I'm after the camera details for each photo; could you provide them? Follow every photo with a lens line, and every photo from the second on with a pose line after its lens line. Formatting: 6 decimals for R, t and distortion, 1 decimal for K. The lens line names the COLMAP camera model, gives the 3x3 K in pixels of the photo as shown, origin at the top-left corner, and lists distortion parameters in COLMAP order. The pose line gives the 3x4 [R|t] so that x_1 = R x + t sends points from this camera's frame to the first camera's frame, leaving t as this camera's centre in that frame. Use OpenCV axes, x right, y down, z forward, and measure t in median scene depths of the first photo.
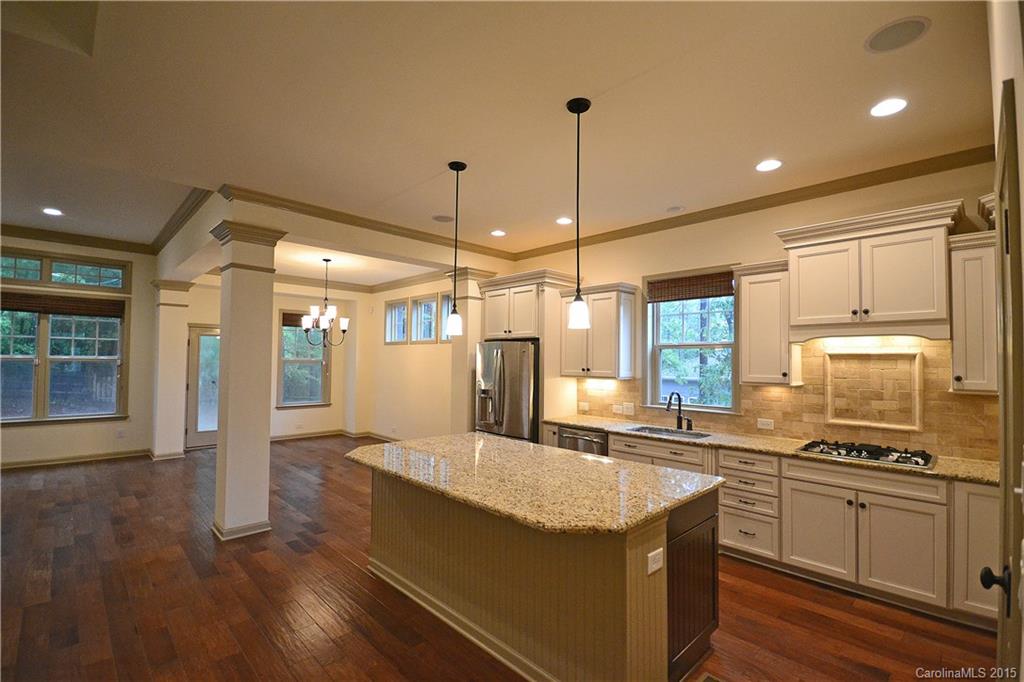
lens RADIAL K [[453.7, 0, 513.7], [0, 453.7, 346.3], [0, 0, 1]] dist [0.014088, 0.000137]
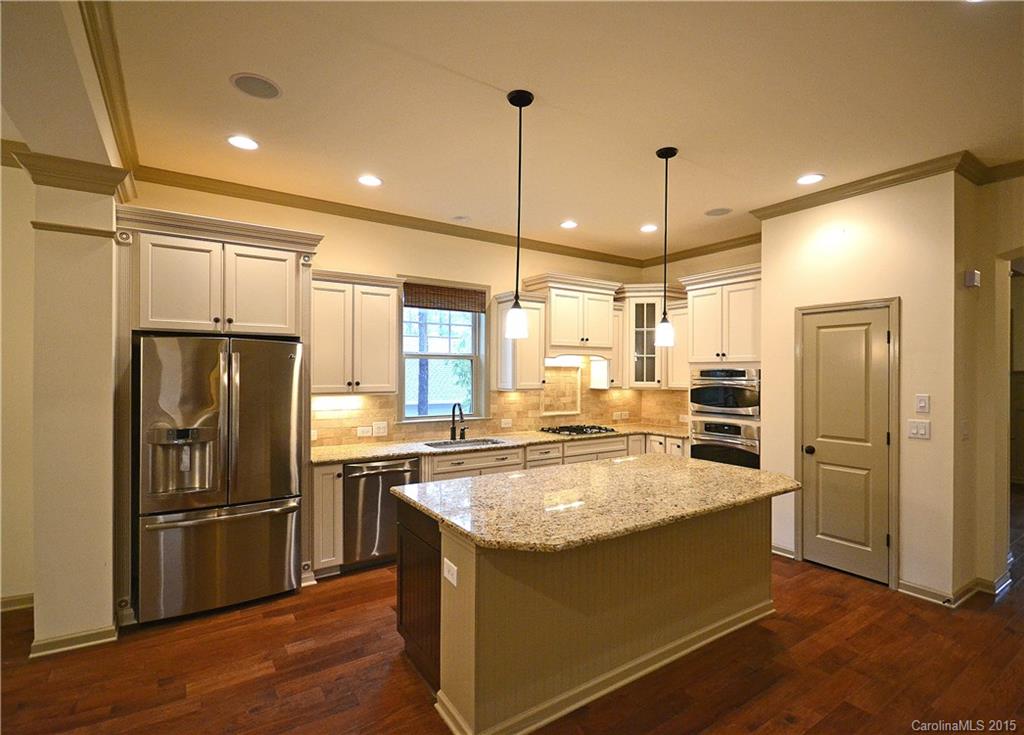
lens RADIAL K [[504.5, 0, 513.2], [0, 504.5, 369.8], [0, 0, 1]] dist [0.005056, 0.000201]
pose [[0.189029, -0.000883, 0.981971, -0.759571], [-0.031986, 0.999463, 0.007056, 0.016856], [-0.981450, -0.032744, 0.188900, 0.718272]]
